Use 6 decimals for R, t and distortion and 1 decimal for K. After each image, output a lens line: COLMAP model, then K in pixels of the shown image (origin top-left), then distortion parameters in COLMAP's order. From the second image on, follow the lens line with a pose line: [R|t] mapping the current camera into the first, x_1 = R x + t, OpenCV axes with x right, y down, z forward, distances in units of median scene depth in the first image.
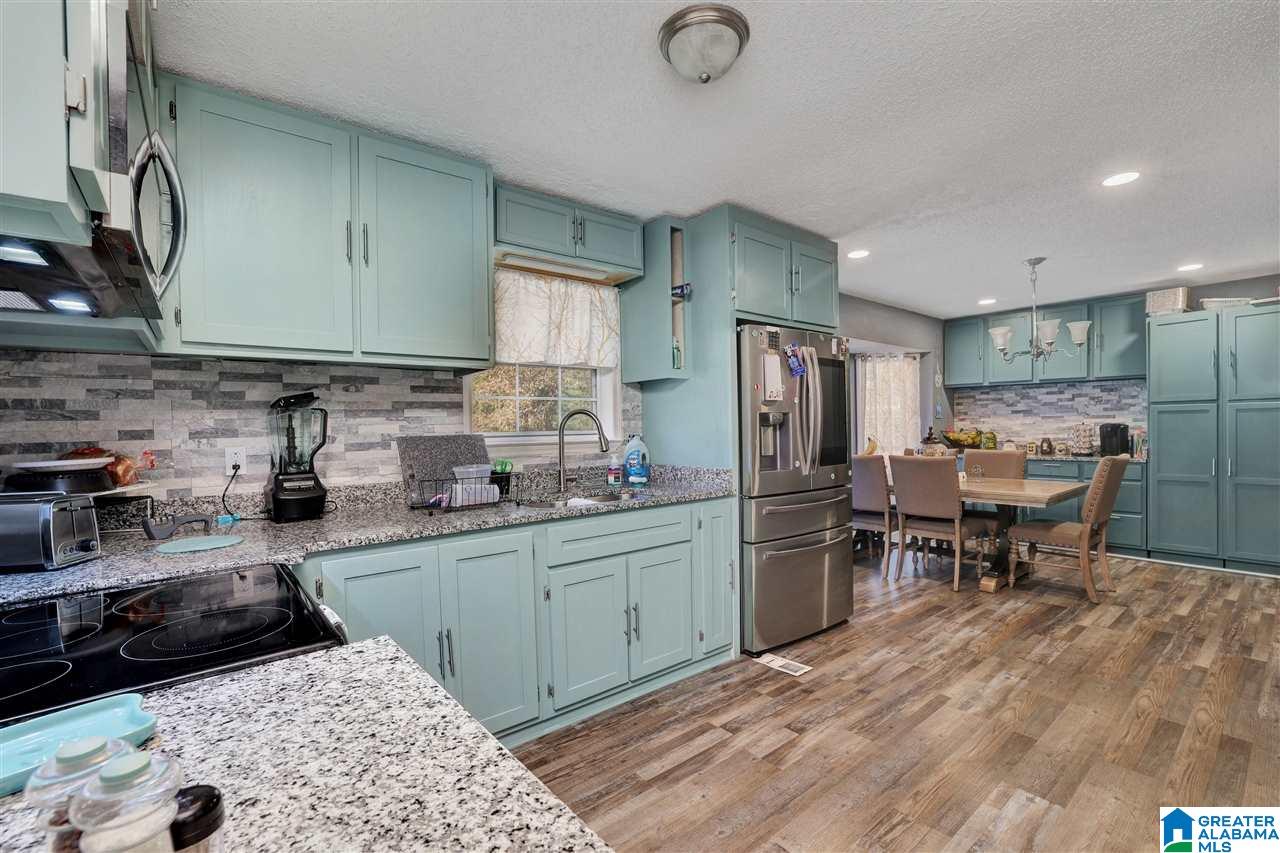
lens RADIAL K [[559.4, 0, 633.0], [0, 559.4, 420.1], [0, 0, 1]] dist [-0.040766, 0.000085]
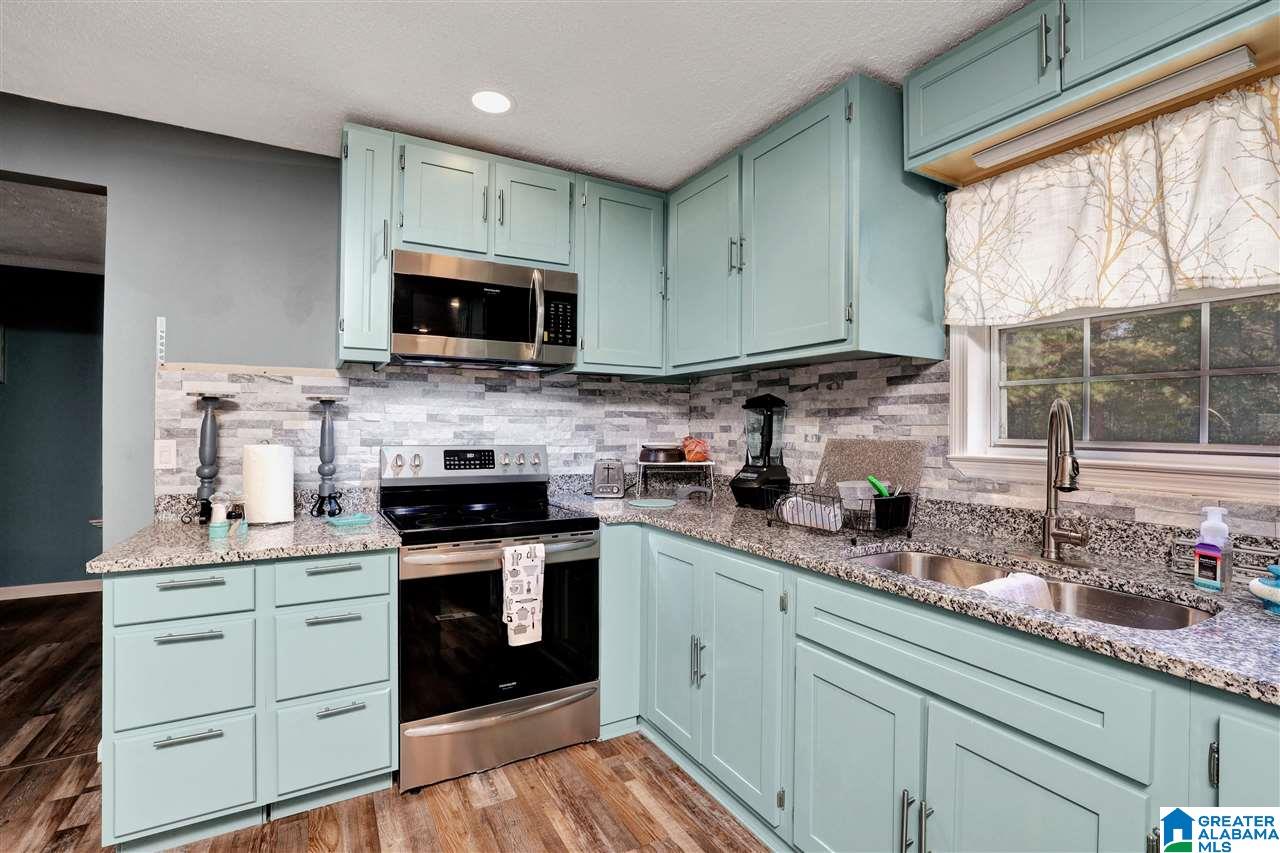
lens RADIAL K [[559.4, 0, 633.0], [0, 559.4, 420.1], [0, 0, 1]] dist [-0.040766, 0.000085]
pose [[-0.150072, 0.006246, -0.988655, 0.502234], [0.004068, 0.999975, 0.005700, -0.005252], [0.988667, -0.003167, -0.150094, 0.816264]]
